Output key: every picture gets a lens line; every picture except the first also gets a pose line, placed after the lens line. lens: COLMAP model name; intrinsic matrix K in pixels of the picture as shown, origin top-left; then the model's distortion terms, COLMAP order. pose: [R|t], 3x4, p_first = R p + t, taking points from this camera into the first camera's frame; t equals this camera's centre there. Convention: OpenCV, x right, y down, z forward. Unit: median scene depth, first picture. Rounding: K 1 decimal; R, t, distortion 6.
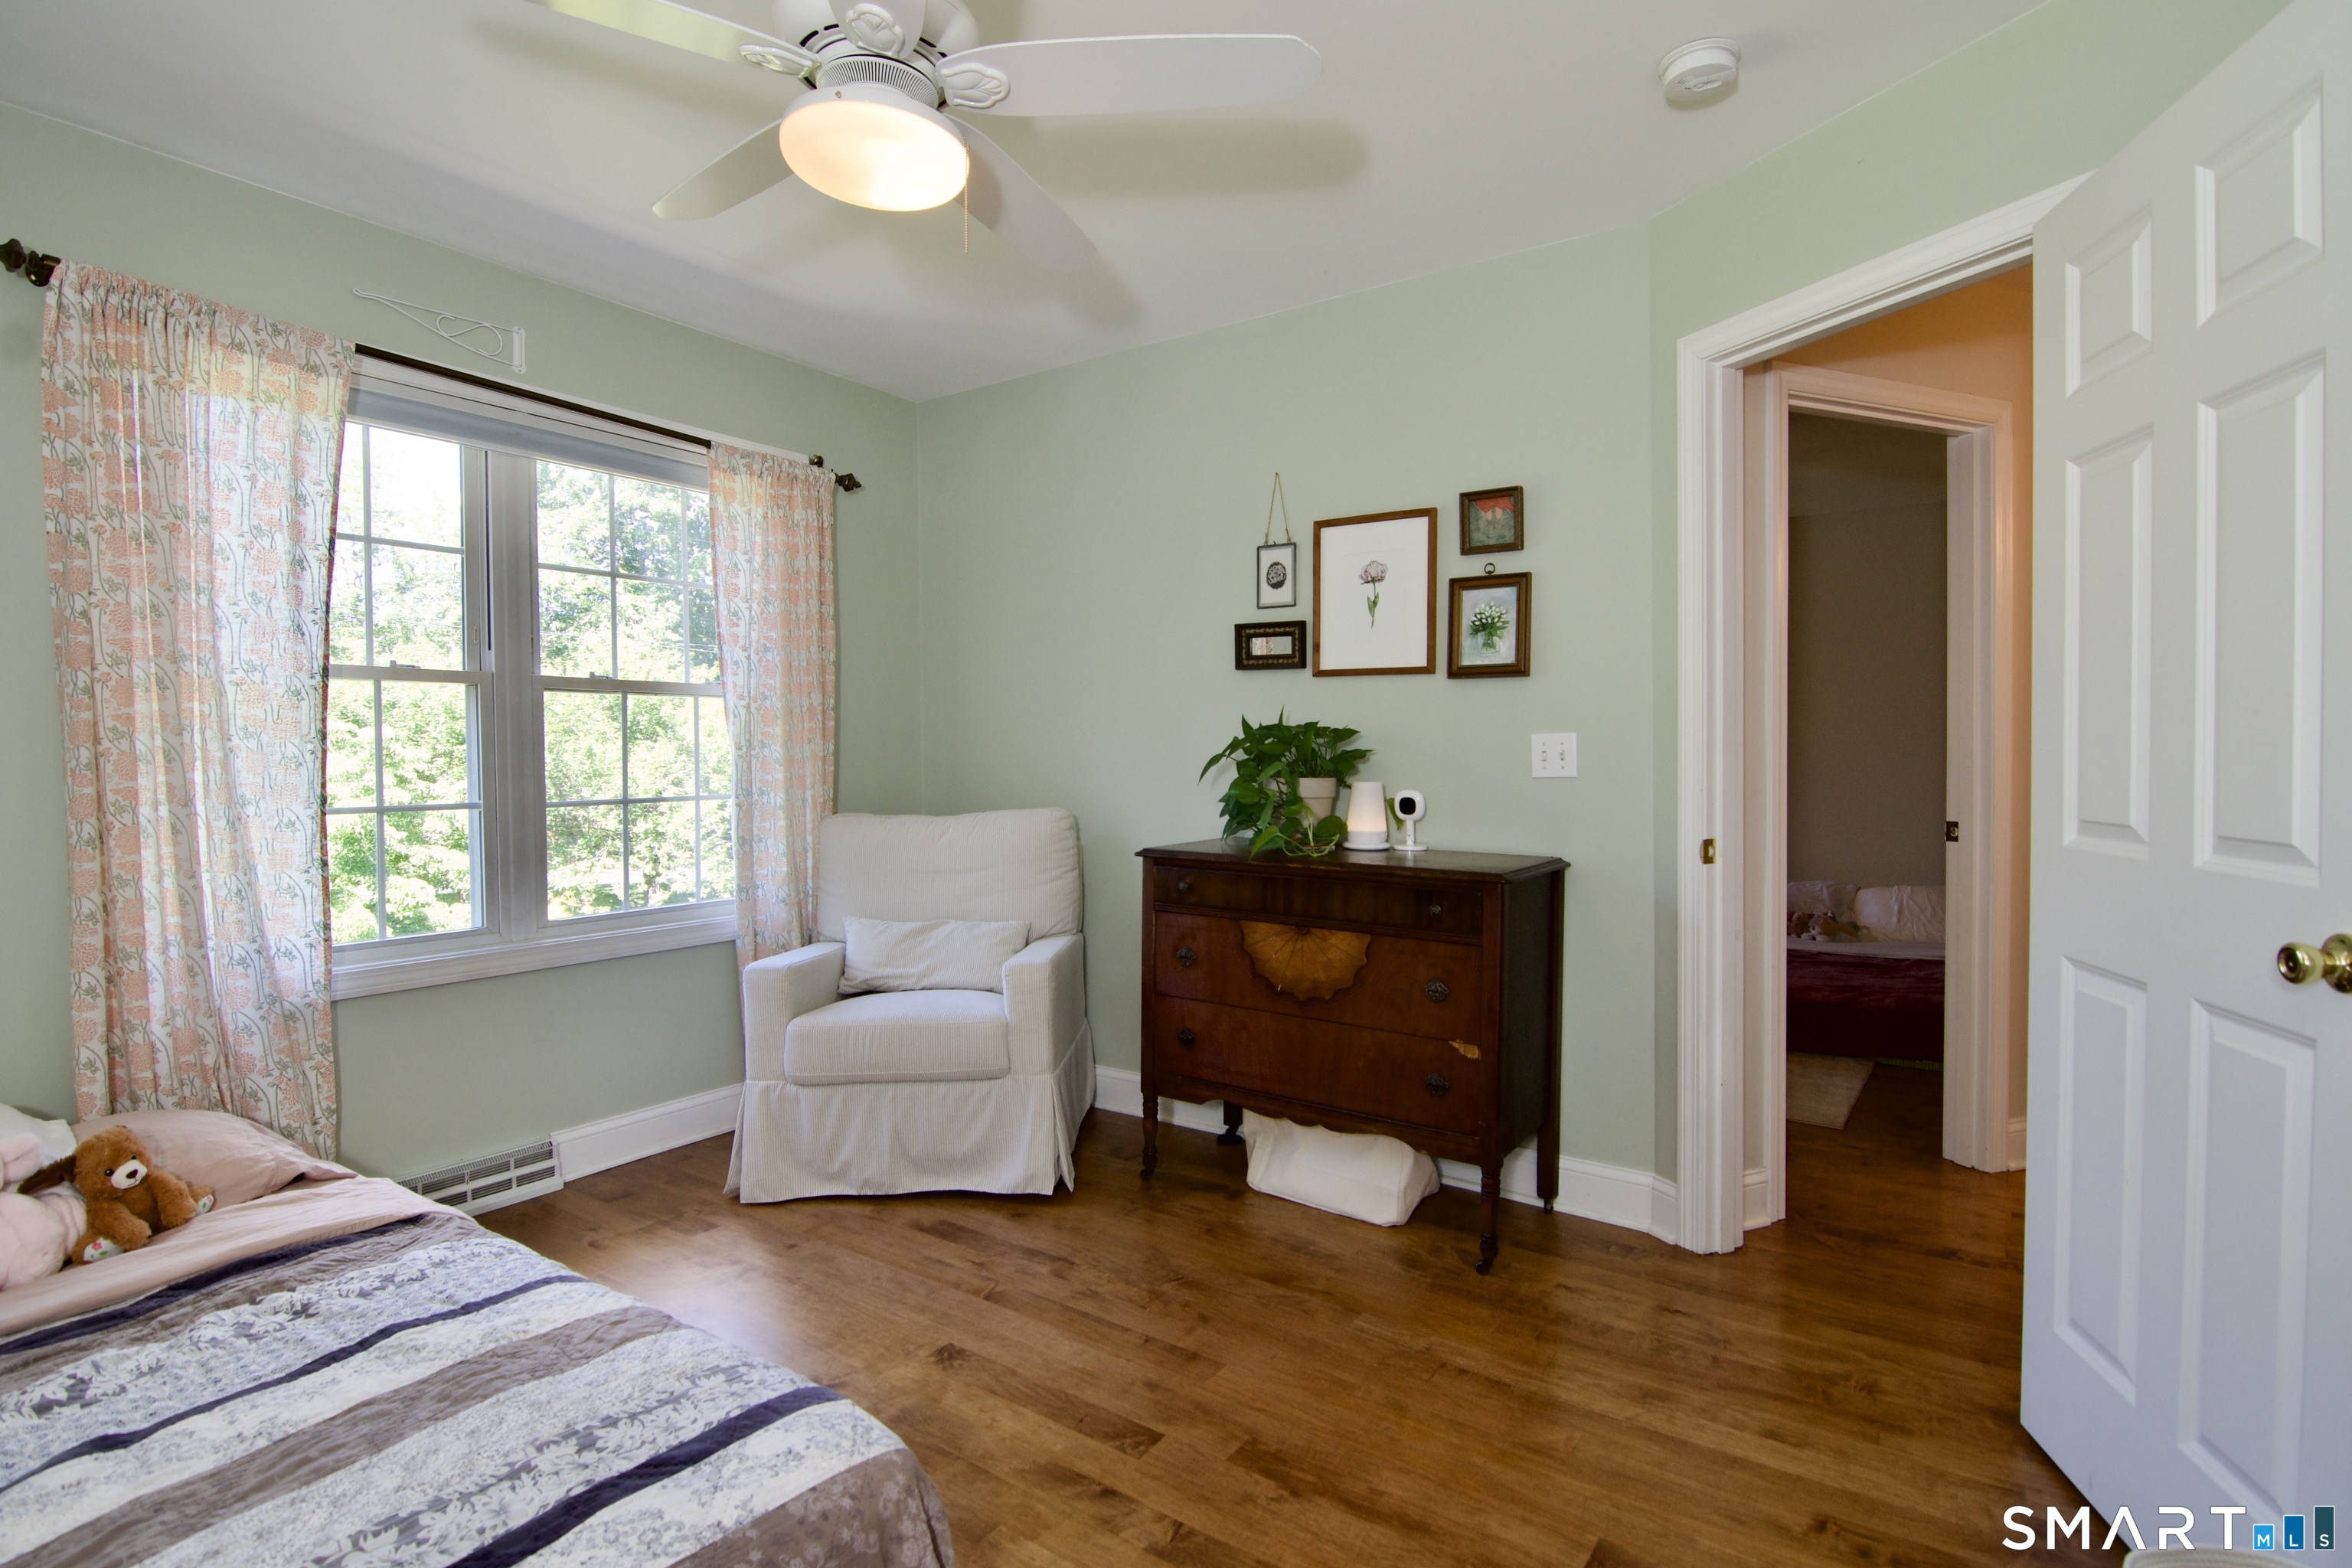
lens RADIAL K [[1150.8, 0, 1162.3], [0, 1150.8, 780.4], [0, 0, 1]] dist [0.003850, -0.014902]
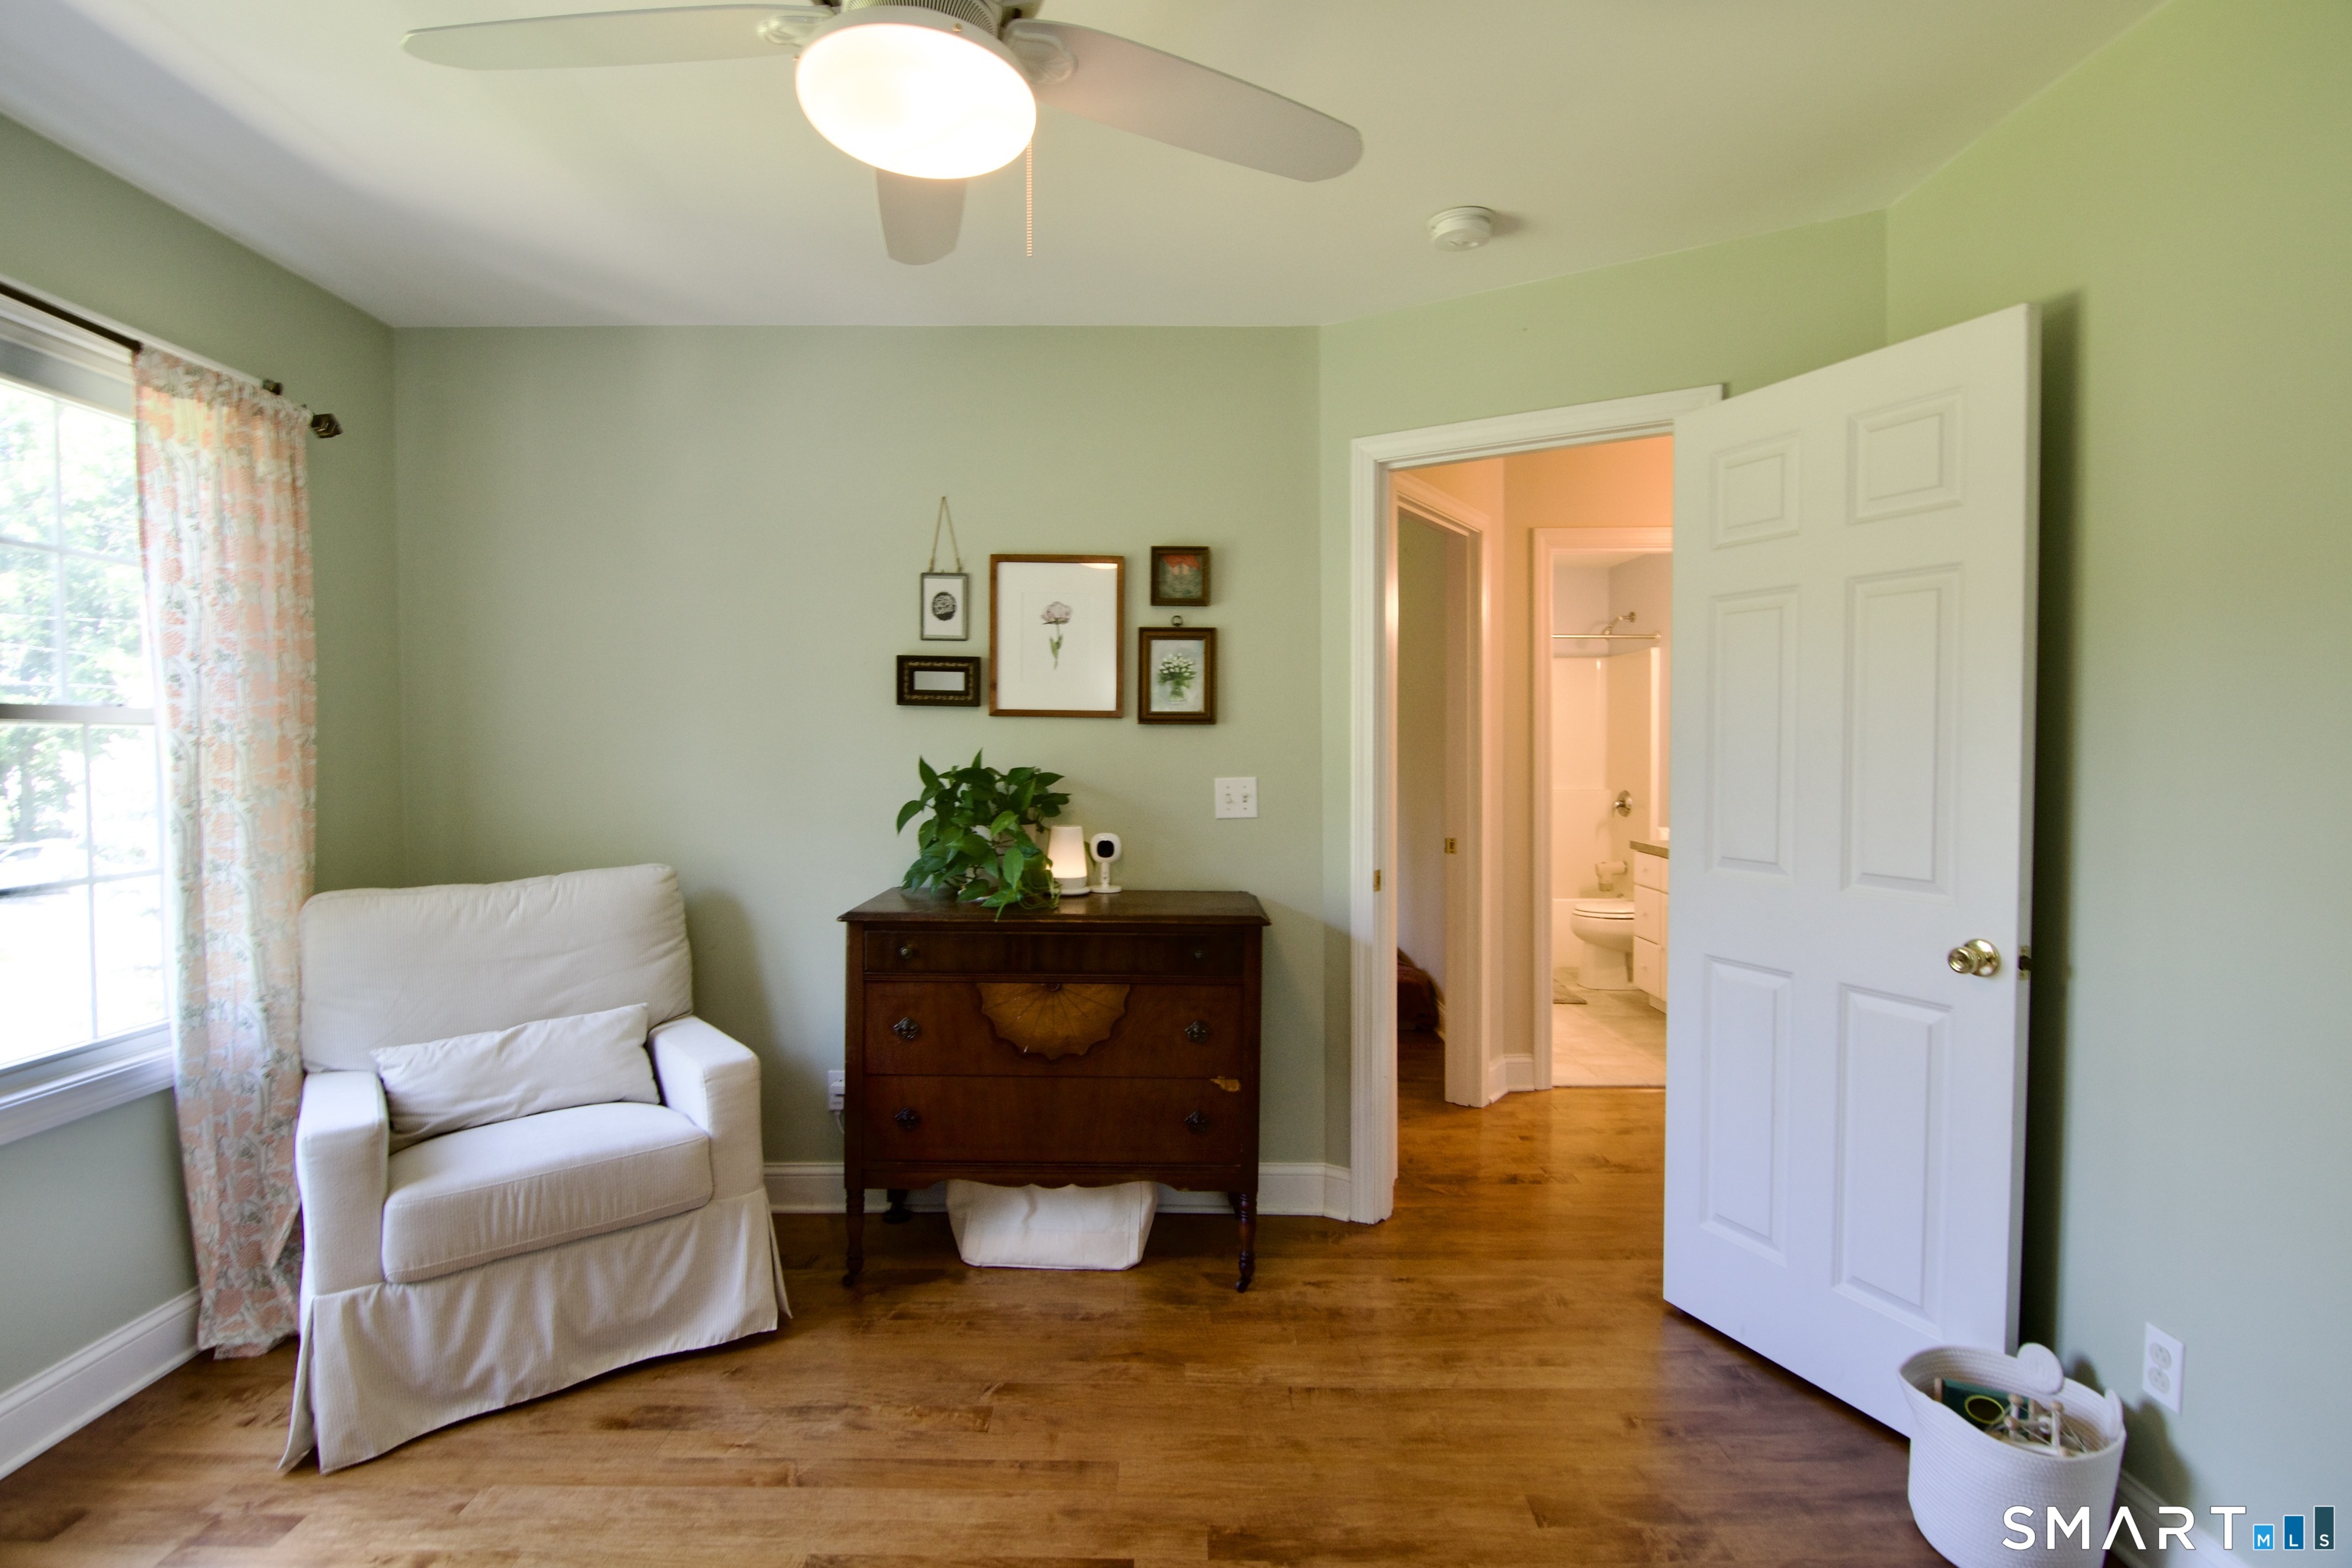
lens RADIAL K [[1150.8, 0, 1162.3], [0, 1150.8, 780.4], [0, 0, 1]] dist [0.003850, -0.014902]
pose [[0.818882, -0.016263, 0.573731, -0.329950], [0.013174, 0.999868, 0.009539, -0.047785], [-0.573810, -0.000253, 0.818988, 0.144626]]
